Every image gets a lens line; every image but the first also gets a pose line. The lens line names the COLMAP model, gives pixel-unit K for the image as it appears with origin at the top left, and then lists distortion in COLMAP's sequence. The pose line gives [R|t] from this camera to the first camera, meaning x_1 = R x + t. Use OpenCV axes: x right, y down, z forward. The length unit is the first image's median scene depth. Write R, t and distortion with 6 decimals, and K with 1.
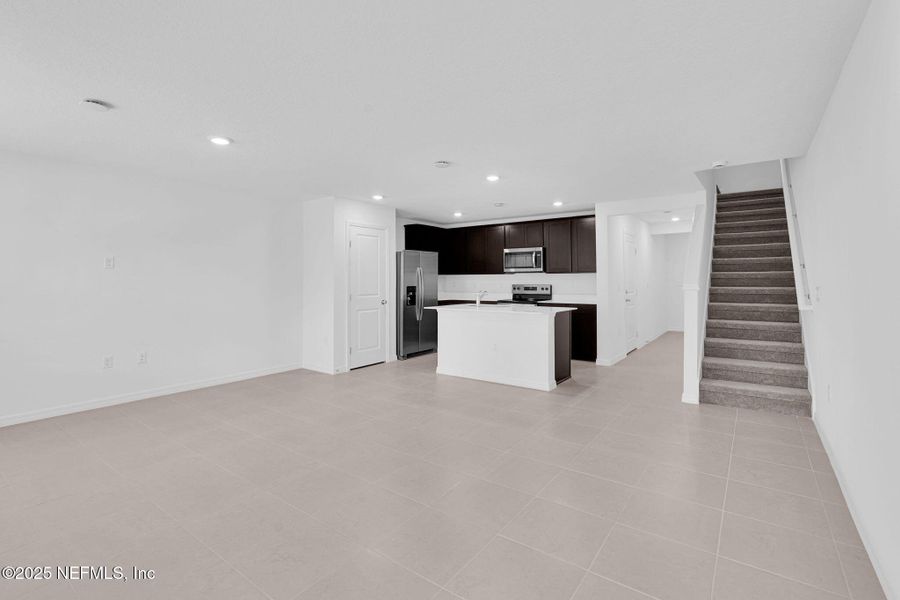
lens RADIAL K [[408.1, 0, 456.7], [0, 408.1, 275.3], [0, 0, 1]] dist [0.002626, 0.000128]
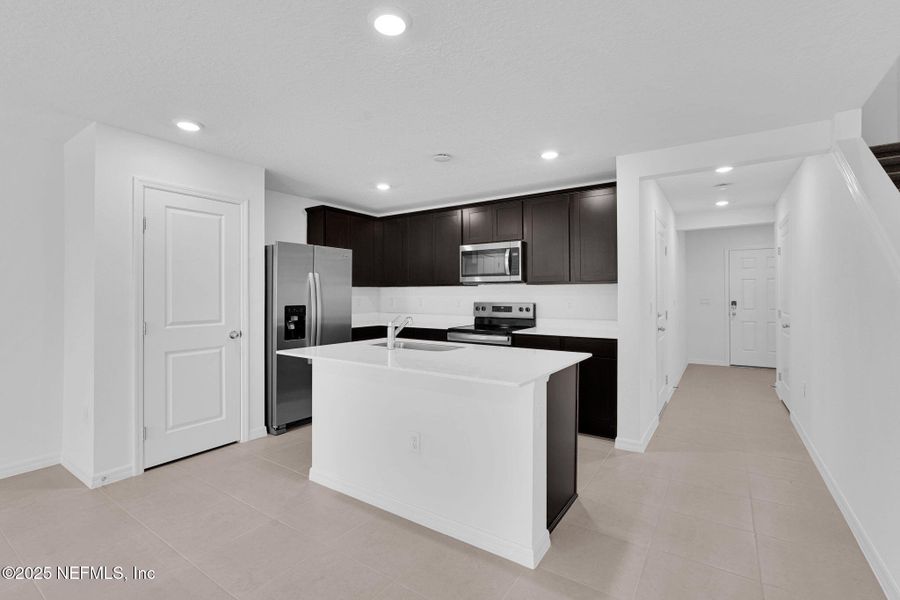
lens RADIAL K [[408.1, 0, 448.9], [0, 408.1, 298.0], [0, 0, 1]] dist [0.002626, 0.000128]
pose [[0.999575, 0.002887, 0.029007, 0.087447], [-0.003463, 0.999798, 0.019806, 0.003829], [-0.028944, -0.019898, 0.999383, 0.405555]]
